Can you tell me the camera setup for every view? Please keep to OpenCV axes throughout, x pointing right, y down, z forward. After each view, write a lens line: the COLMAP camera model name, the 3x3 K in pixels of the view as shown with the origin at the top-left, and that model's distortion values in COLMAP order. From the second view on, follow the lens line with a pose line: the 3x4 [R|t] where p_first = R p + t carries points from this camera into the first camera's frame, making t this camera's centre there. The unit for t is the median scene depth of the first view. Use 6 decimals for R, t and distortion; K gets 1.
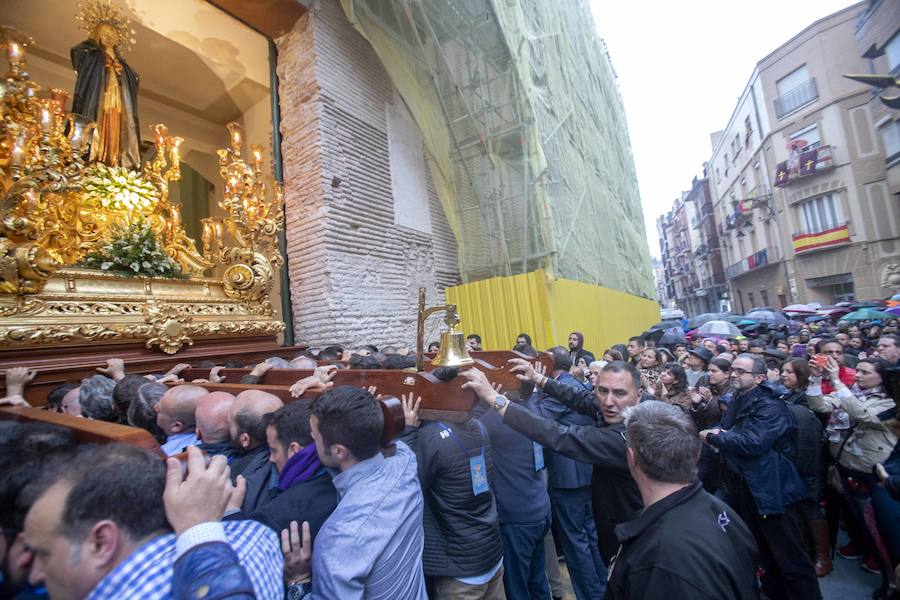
lens RADIAL K [[407.9, 0, 443.2], [0, 407.9, 300.3], [0, 0, 1]] dist [-0.076211, 0.029563]
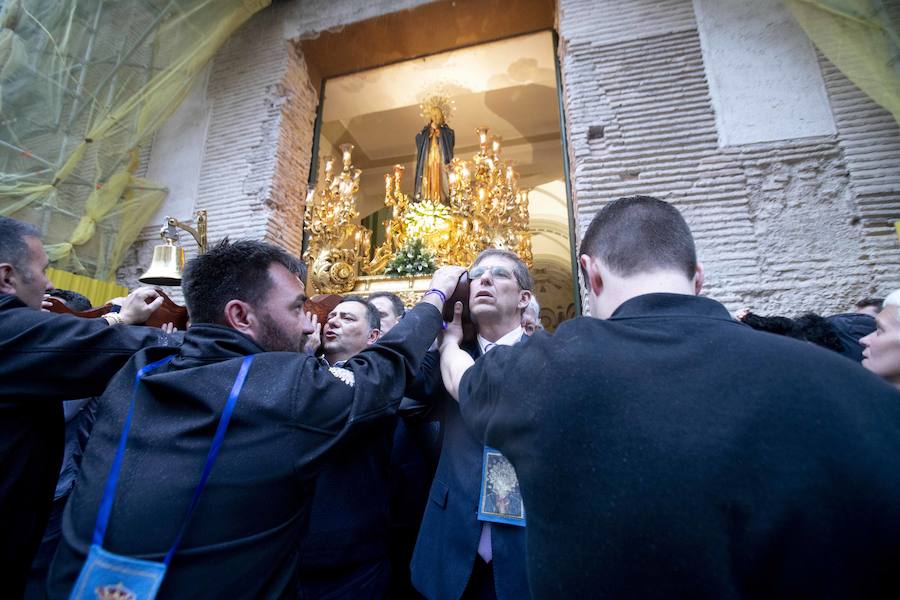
lens RADIAL K [[410.7, 0, 449.0], [0, 410.7, 302.0], [0, 0, 1]] dist [-0.056355, 0.025256]
pose [[0.311646, -0.114588, -0.943264, 0.356958], [0.049142, 0.993317, -0.104432, 0.114638], [0.948927, -0.013808, 0.315194, 0.430719]]
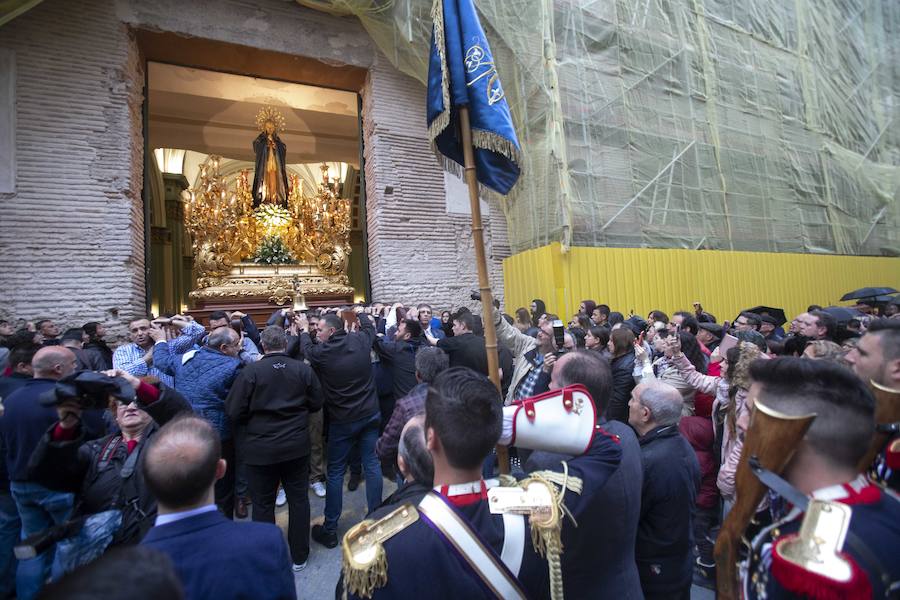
lens RADIAL K [[394.8, 0, 445.4], [0, 394.8, 300.0], [0, 0, 1]] dist [-0.037315, 0.013112]
pose [[0.839823, 0.025618, -0.542256, 0.628125], [0.025362, 0.995944, 0.086332, -0.020785], [0.542268, -0.086256, 0.835766, -0.095259]]
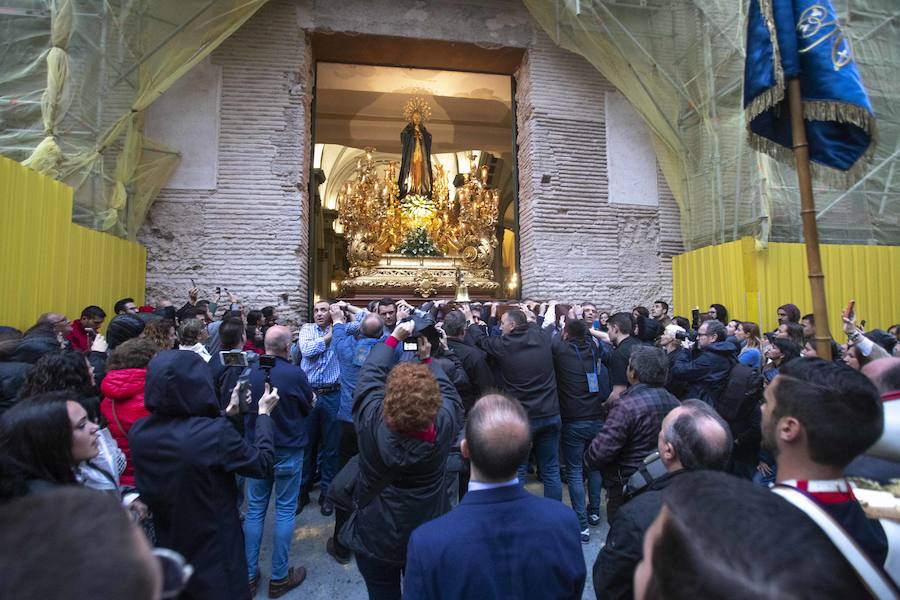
lens RADIAL K [[433.9, 0, 447.4], [0, 433.9, 300.6], [0, 0, 1]] dist [-0.060508, 0.030429]
pose [[0.666399, 0.060321, -0.743151, 0.555433], [0.002969, 0.996499, 0.083548, -0.015179], [0.745589, -0.057883, 0.663887, -0.183335]]
